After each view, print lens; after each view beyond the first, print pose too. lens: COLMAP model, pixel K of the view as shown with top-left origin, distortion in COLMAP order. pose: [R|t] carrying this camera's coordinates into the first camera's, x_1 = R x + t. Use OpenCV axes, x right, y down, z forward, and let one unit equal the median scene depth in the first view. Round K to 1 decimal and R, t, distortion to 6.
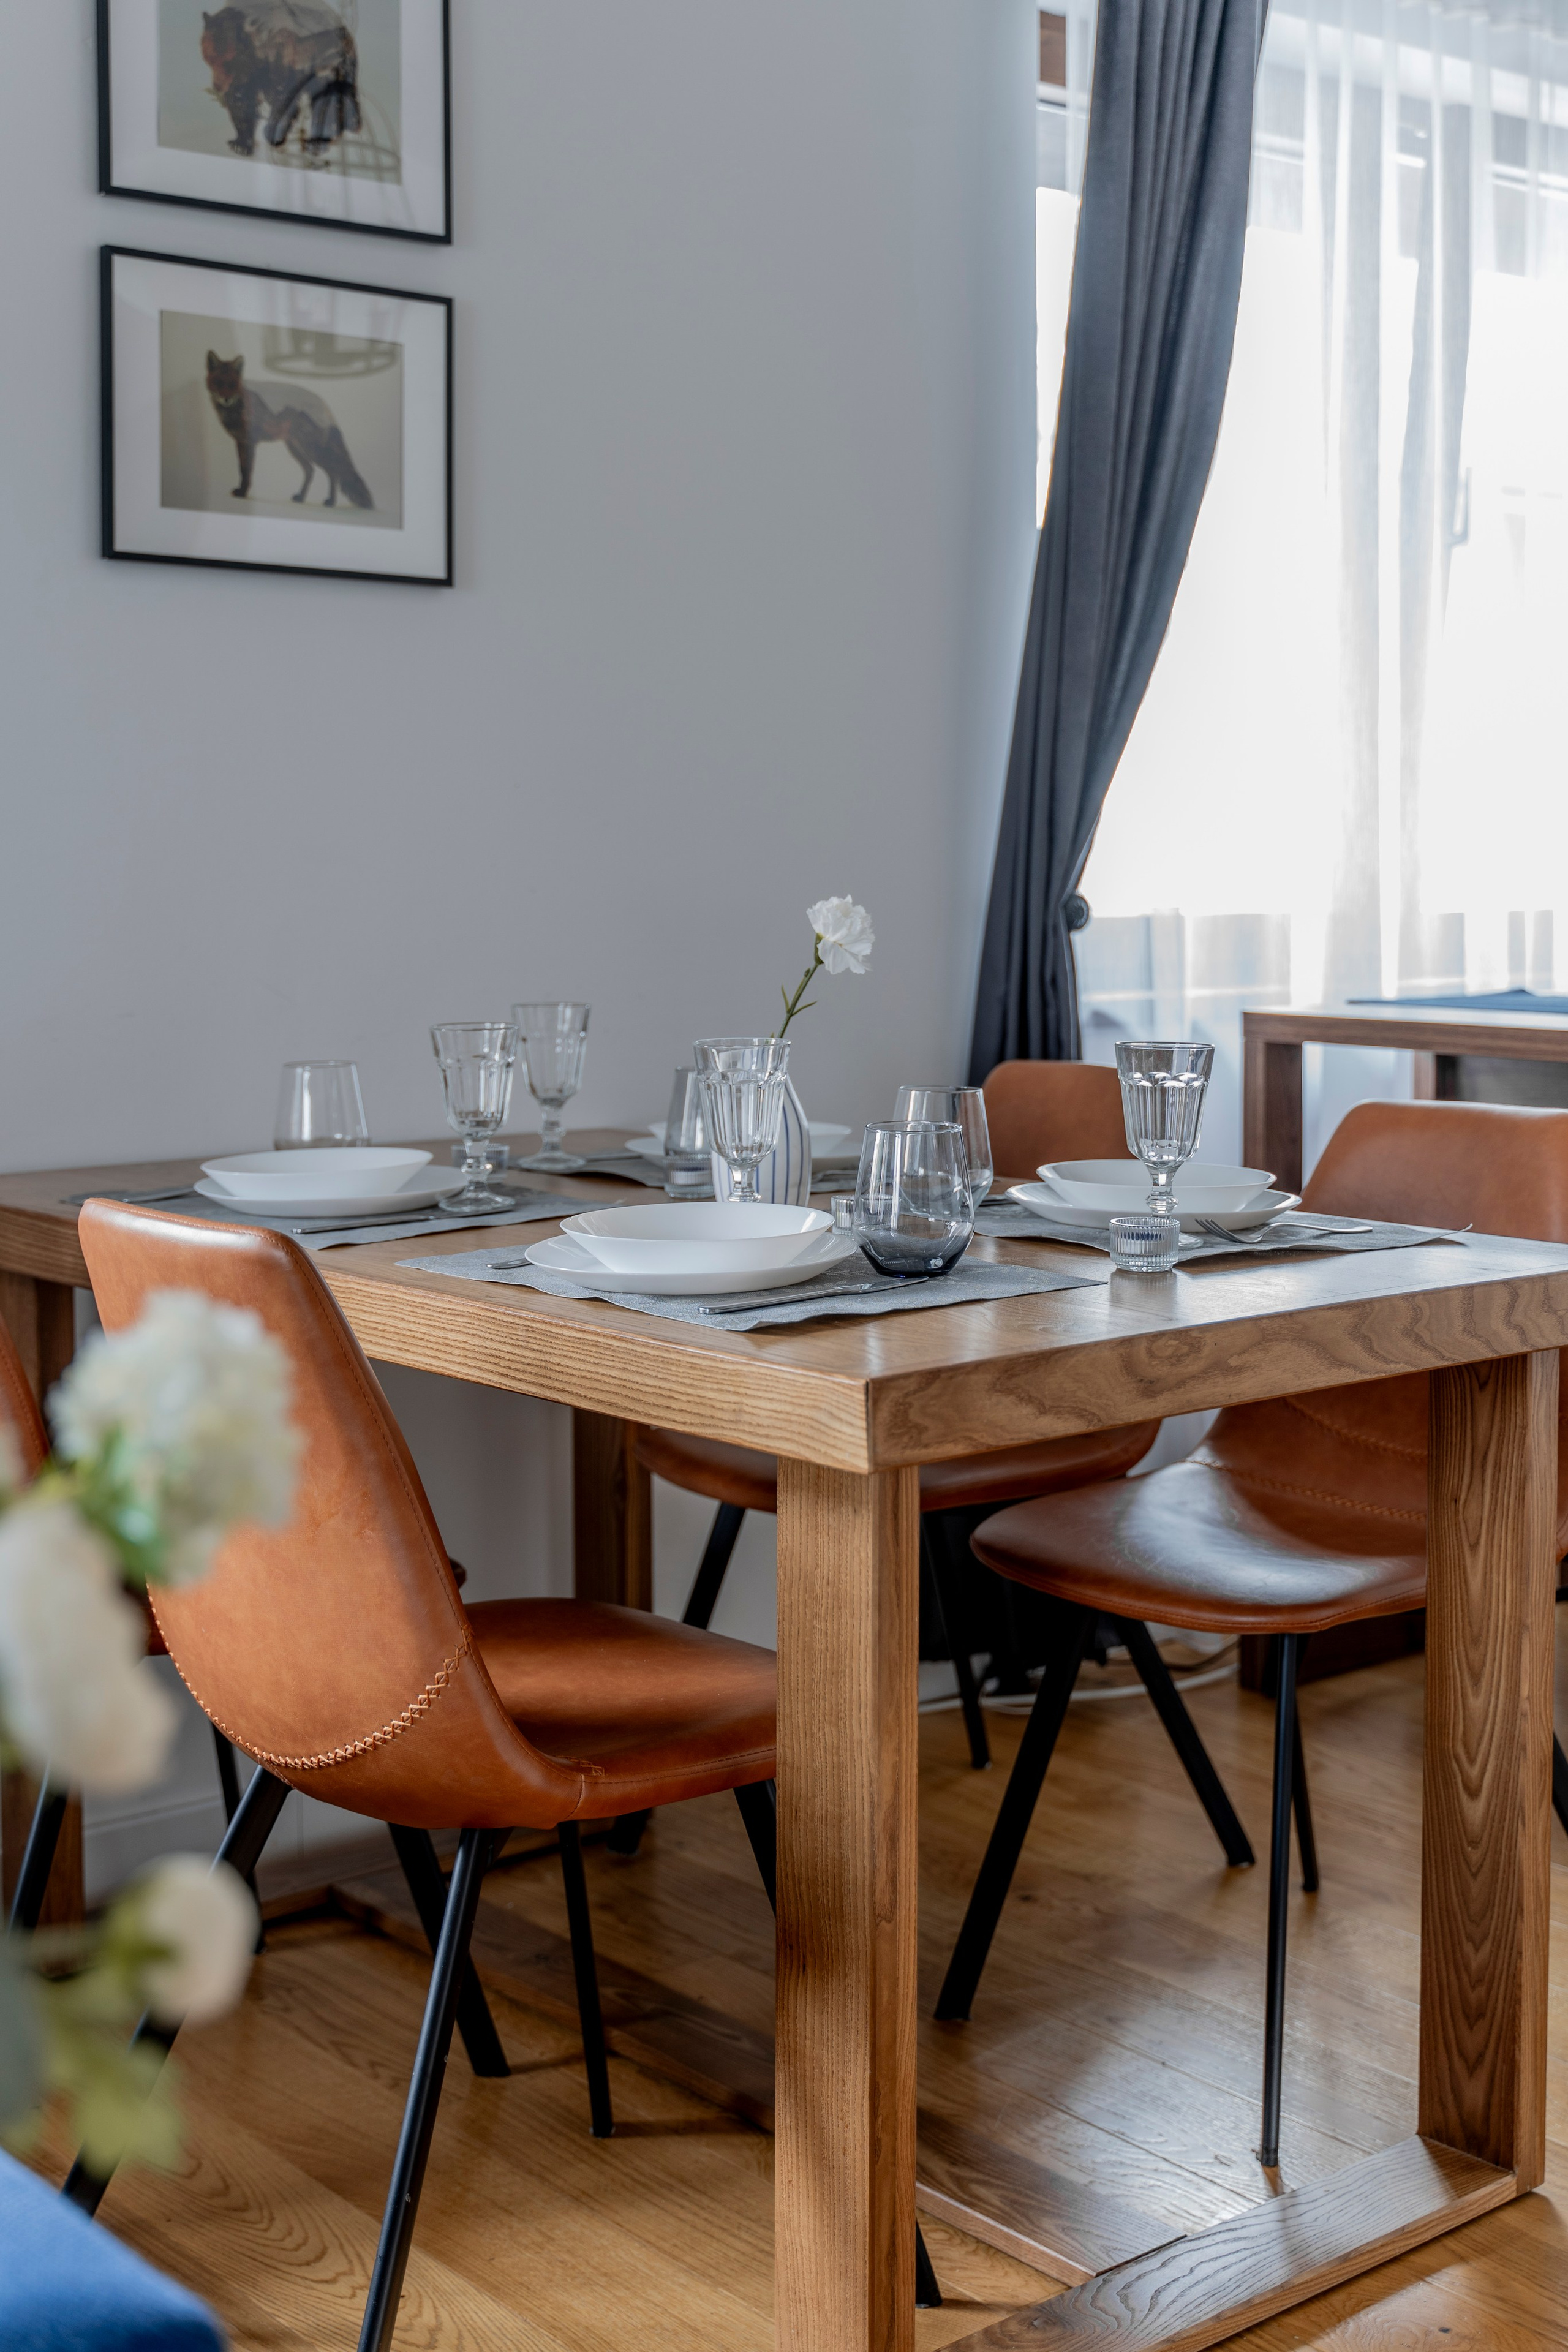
lens RADIAL K [[2921.6, 0, 851.8], [0, 2921.6, 1098.3], [0, 0, 1]] dist [-0.024565, 0.000000]
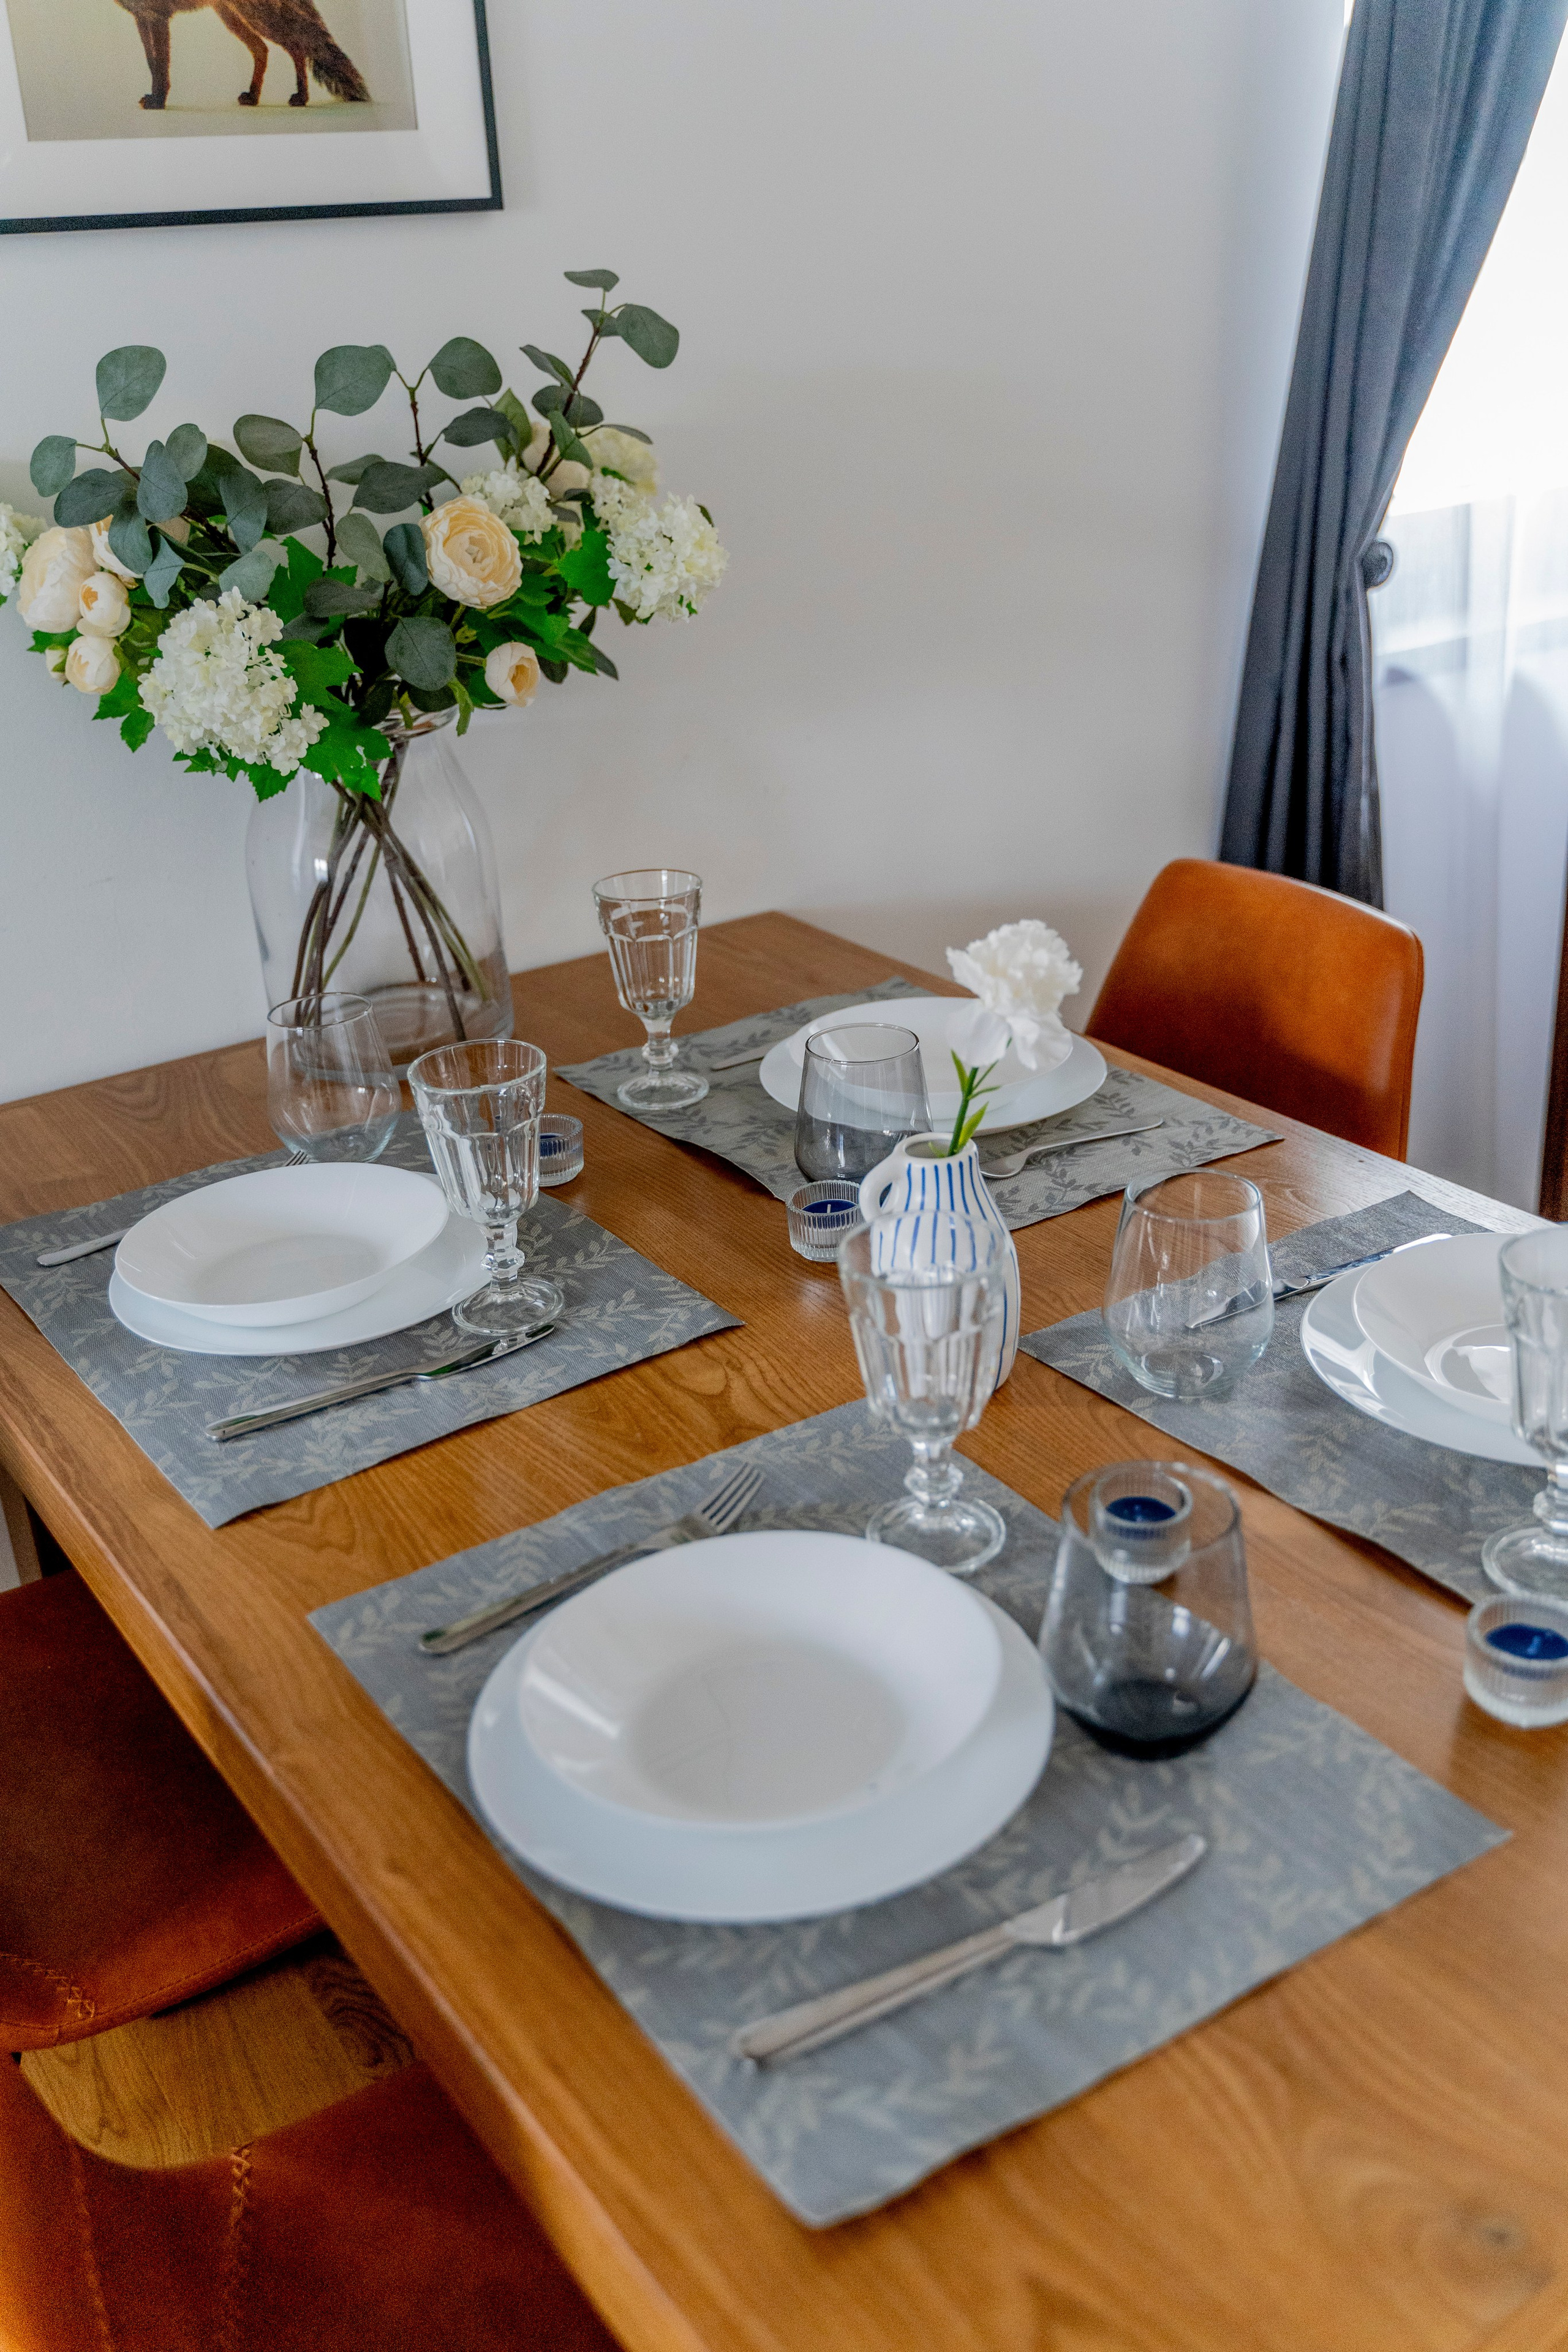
lens RADIAL K [[2245.5, 0, 830.1], [0, 2245.5, 1217.1], [0, 0, 1]] dist [-0.004187, 0.000000]
pose [[0.989429, 0.020056, -0.143622, 0.027135], [0.029933, 0.940815, 0.337595, -0.135675], [0.141893, -0.338326, 0.930270, 0.452186]]
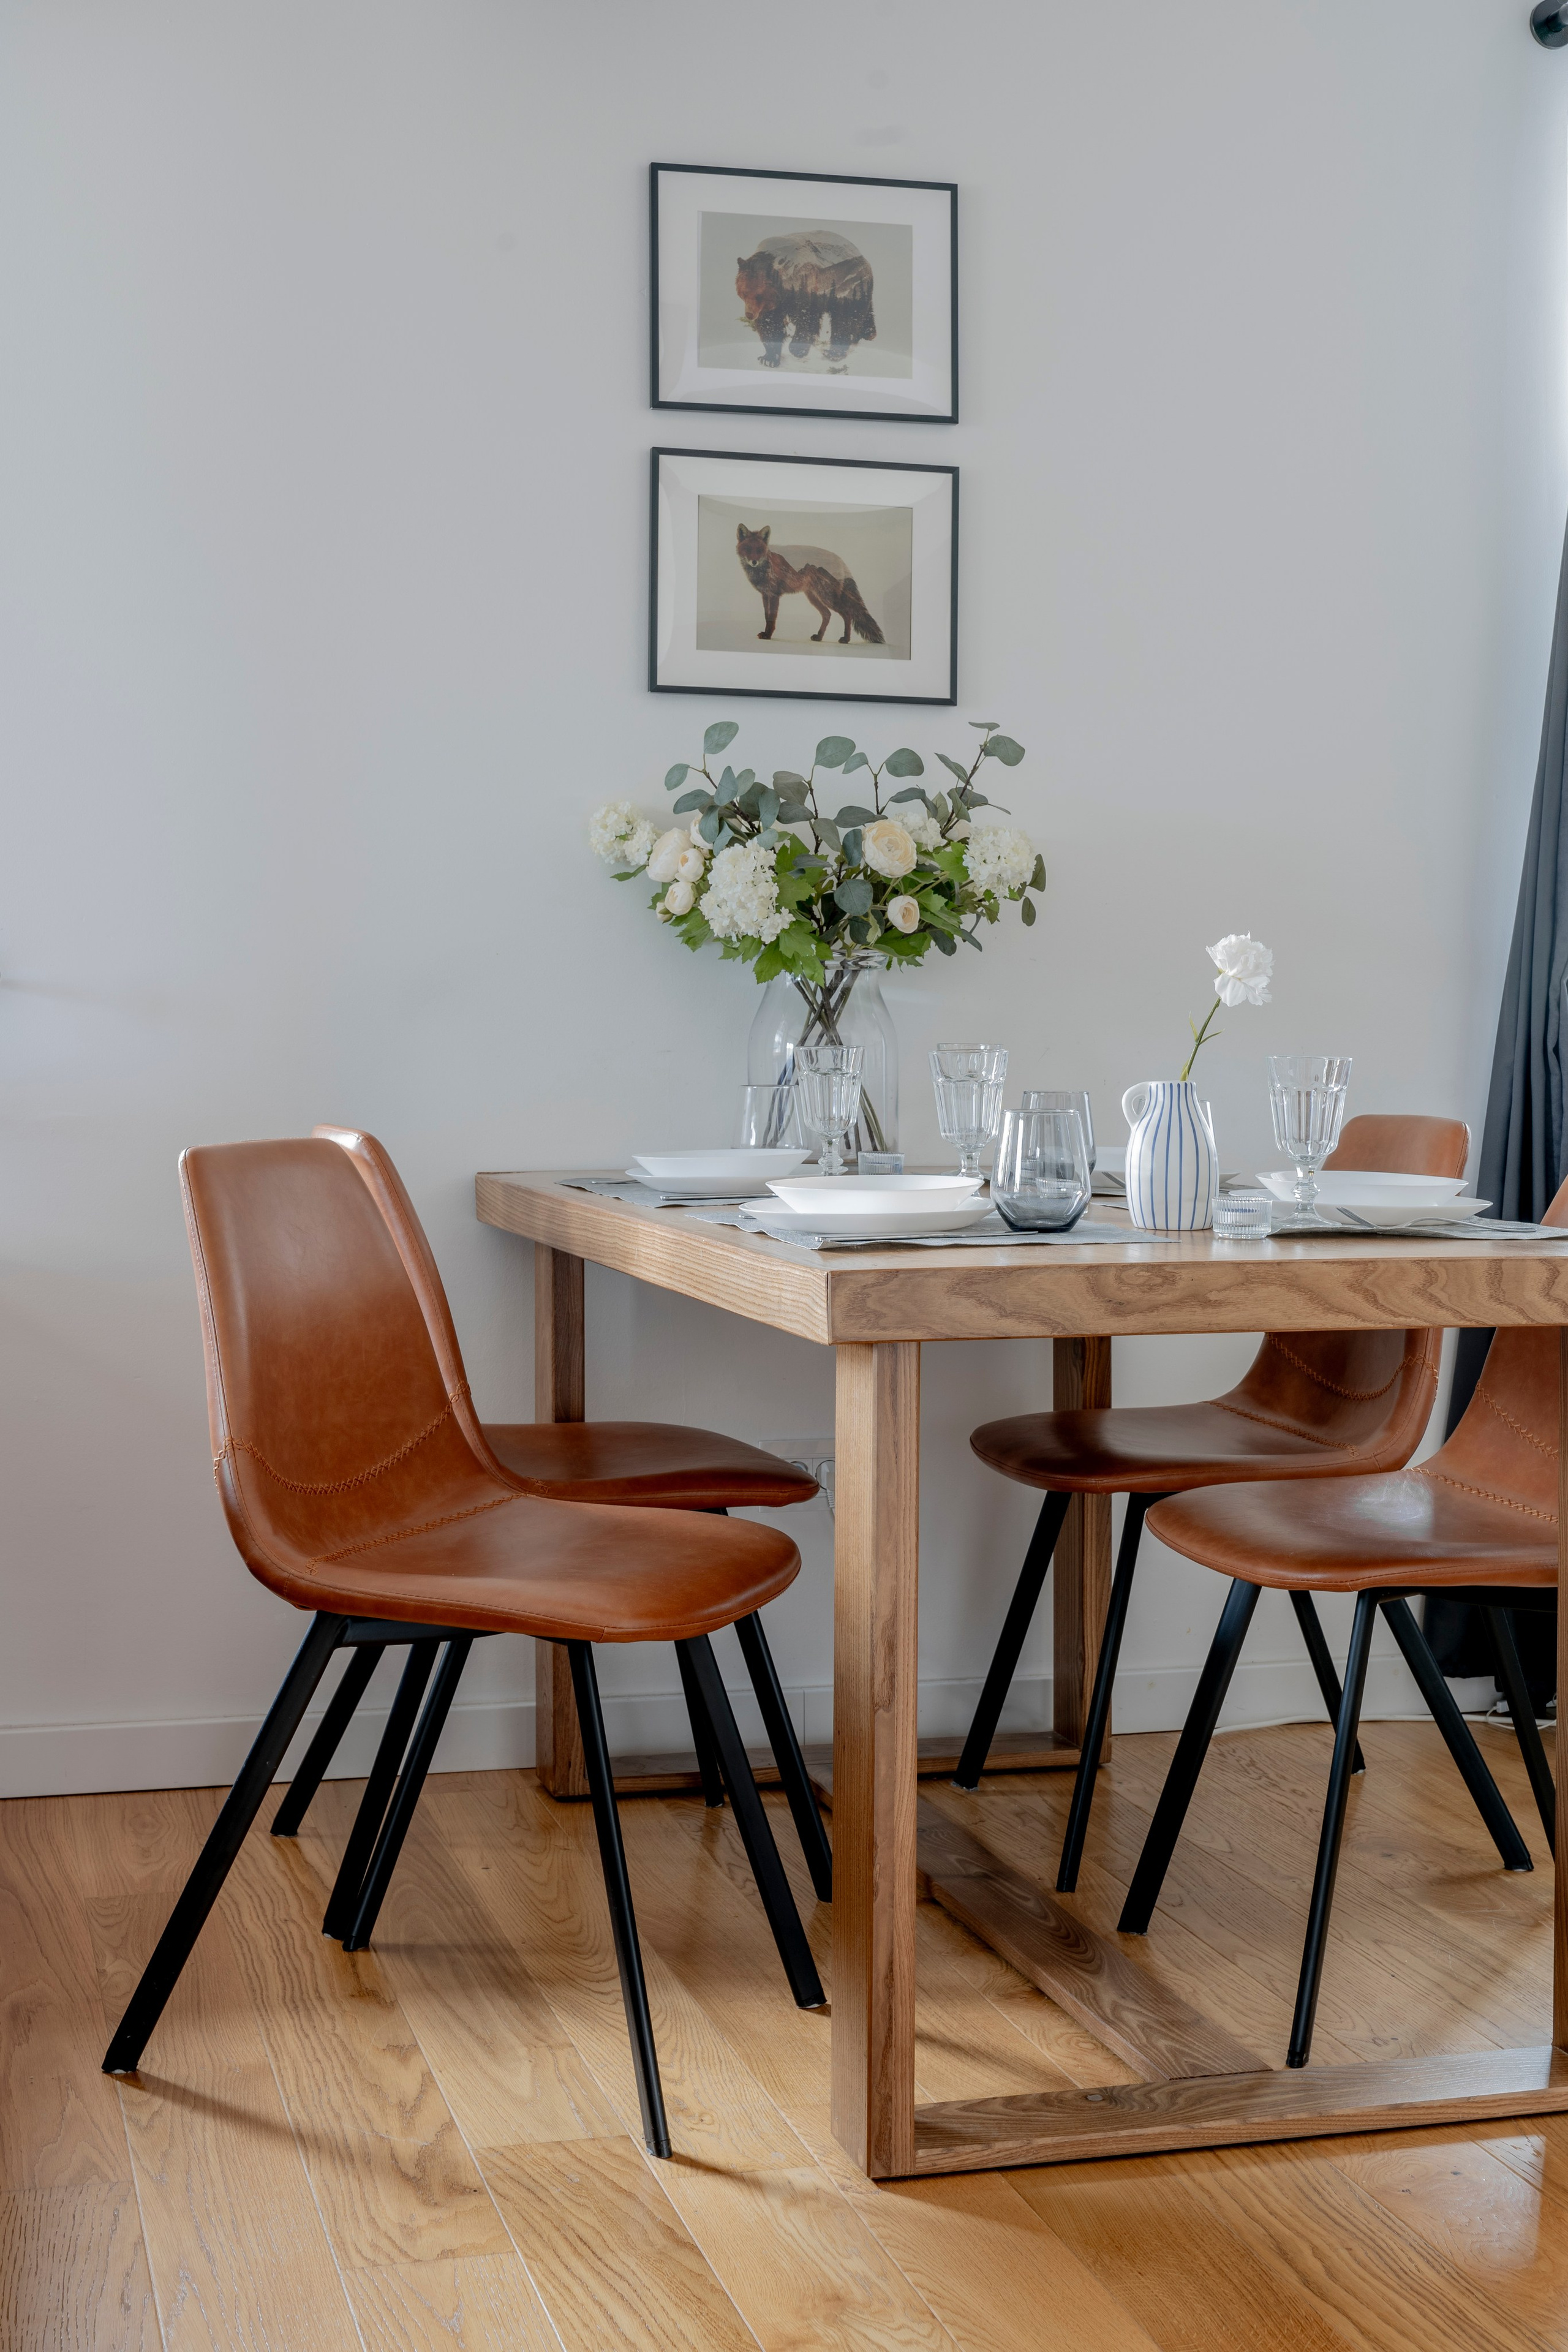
lens RADIAL K [[2921.6, 0, 785.0], [0, 2921.6, 1178.7], [0, 0, 1]] dist [-0.024565, 0.000000]
pose [[0.905934, 0.026412, -0.422594, 0.337181], [-0.038626, 0.999046, -0.020363, 0.051028], [0.421653, 0.034771, 0.906090, -0.124829]]
